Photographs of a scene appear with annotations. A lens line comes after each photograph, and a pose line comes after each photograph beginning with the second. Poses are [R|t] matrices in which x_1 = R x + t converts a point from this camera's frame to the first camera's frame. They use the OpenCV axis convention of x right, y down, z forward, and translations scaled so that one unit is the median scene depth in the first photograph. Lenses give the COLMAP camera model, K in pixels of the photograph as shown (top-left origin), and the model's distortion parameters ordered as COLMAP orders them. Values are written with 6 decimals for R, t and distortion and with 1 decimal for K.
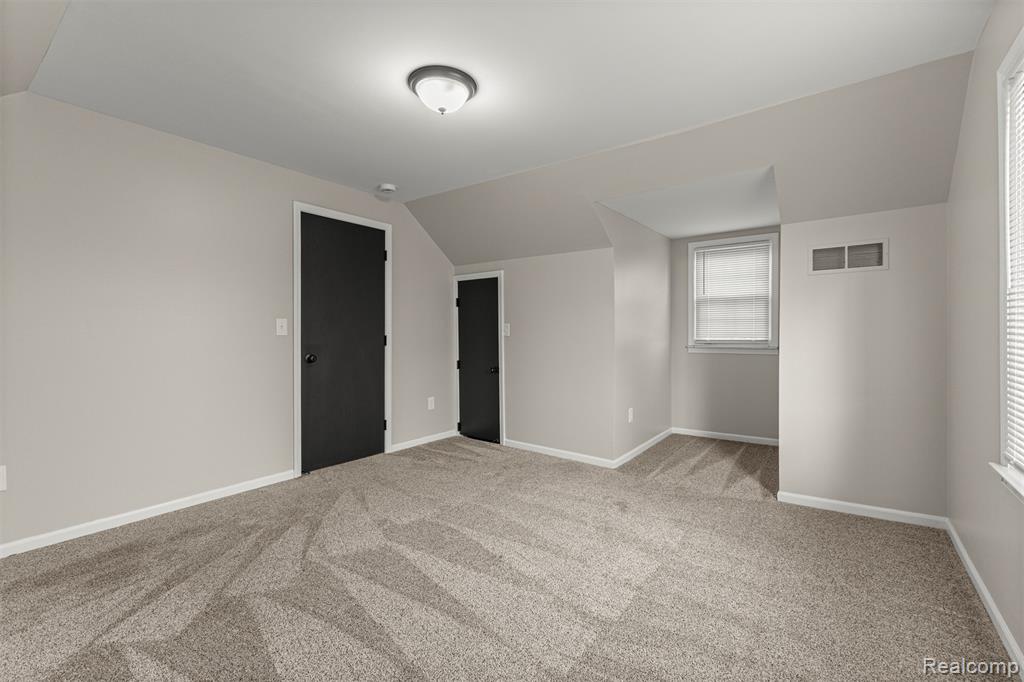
lens RADIAL K [[442.9, 0, 512.6], [0, 442.9, 336.6], [0, 0, 1]] dist [-0.003912, -0.000651]
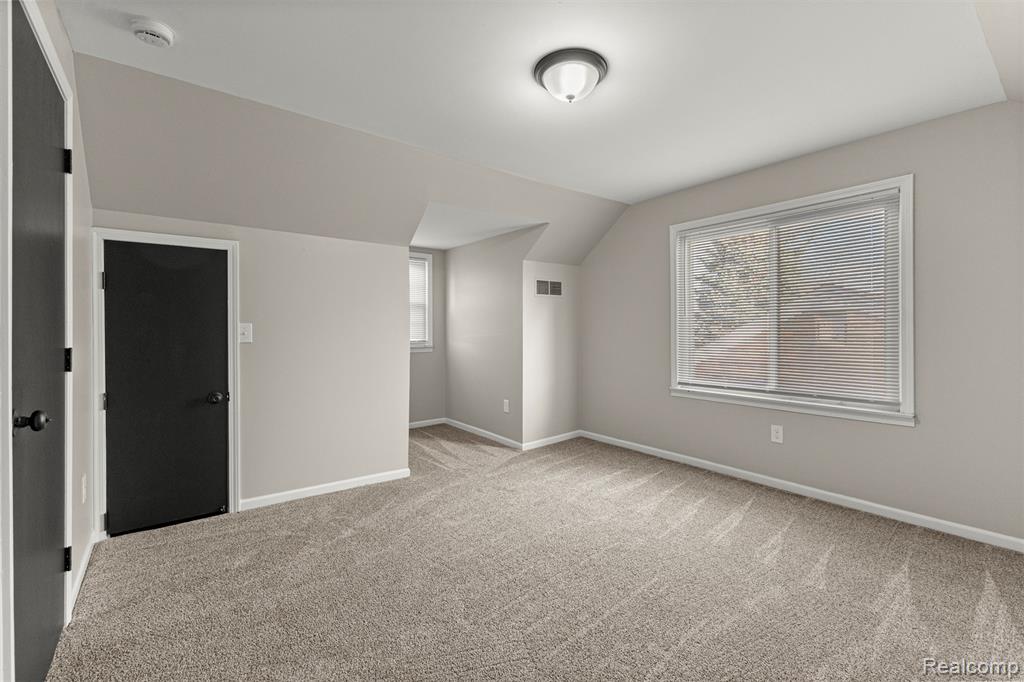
lens RADIAL K [[442.9, 0, 512.8], [0, 442.9, 334.1], [0, 0, 1]] dist [-0.003912, -0.000651]
pose [[0.258303, -0.006918, 0.966039, -0.639314], [0.015485, 0.999876, 0.003020, -0.011252], [-0.965940, 0.014179, 0.258378, 0.522152]]
